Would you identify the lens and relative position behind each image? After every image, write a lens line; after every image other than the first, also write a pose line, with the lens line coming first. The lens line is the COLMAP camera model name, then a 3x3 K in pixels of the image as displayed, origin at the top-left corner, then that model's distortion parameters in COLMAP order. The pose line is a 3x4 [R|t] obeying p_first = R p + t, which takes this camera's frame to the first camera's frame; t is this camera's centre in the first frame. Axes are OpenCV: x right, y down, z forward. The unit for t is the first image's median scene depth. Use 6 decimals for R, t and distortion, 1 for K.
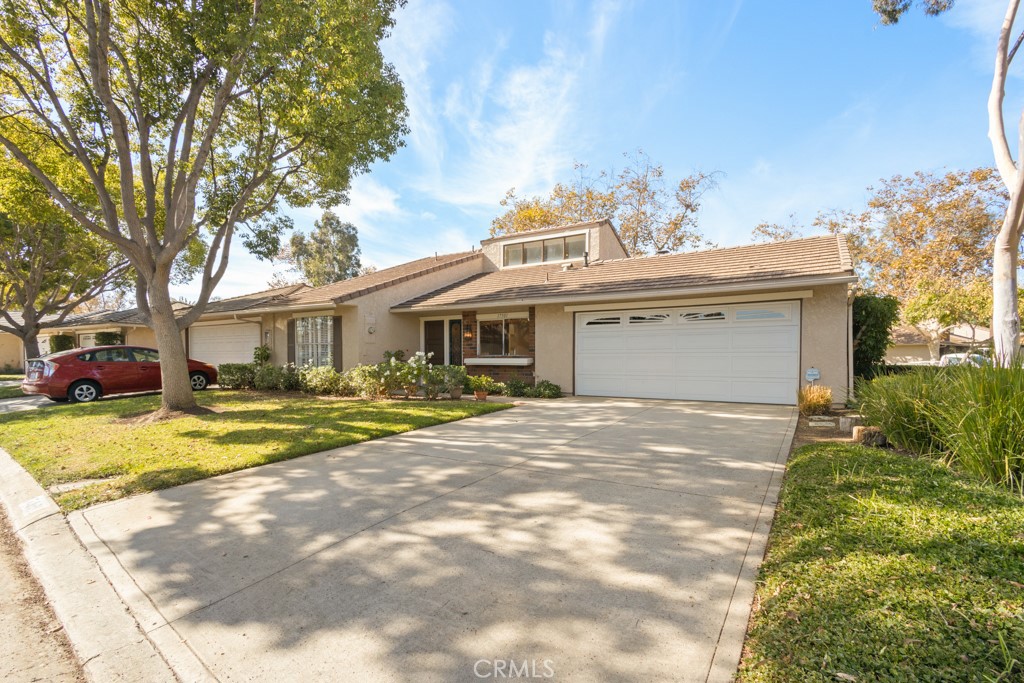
lens RADIAL K [[477.4, 0, 507.8], [0, 477.4, 379.2], [0, 0, 1]] dist [0.027123, -0.001511]
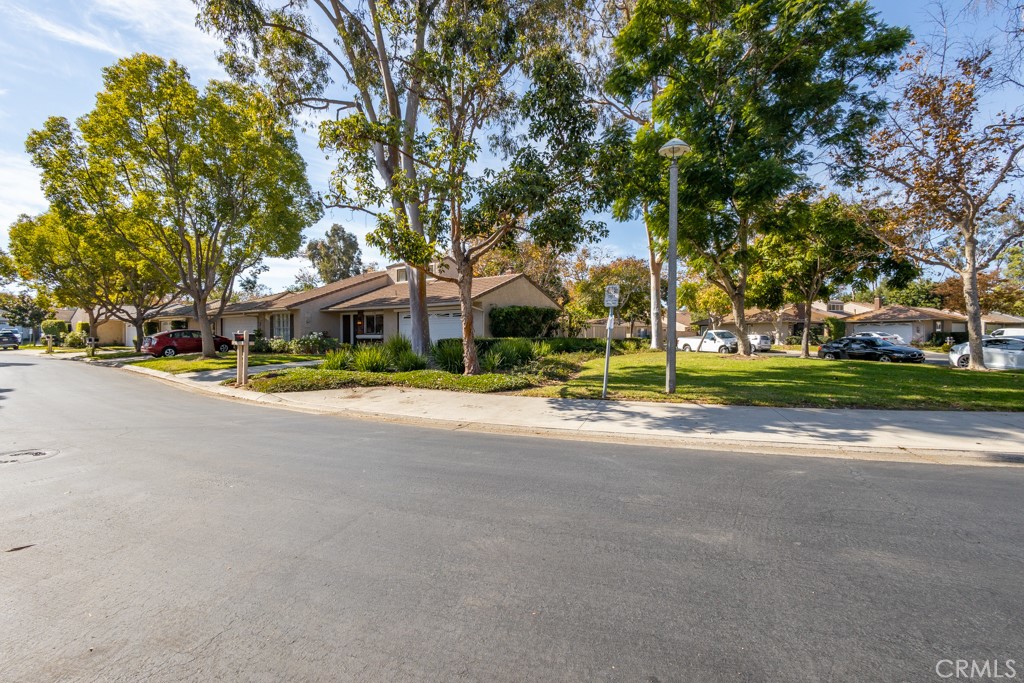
lens RADIAL K [[477.4, 0, 517.9], [0, 477.4, 339.7], [0, 0, 1]] dist [0.027123, -0.001511]
pose [[0.997742, -0.003189, -0.067081, 0.691144], [0.001052, 0.999492, -0.031865, 0.036256], [0.067149, 0.031722, 0.997239, -0.880584]]
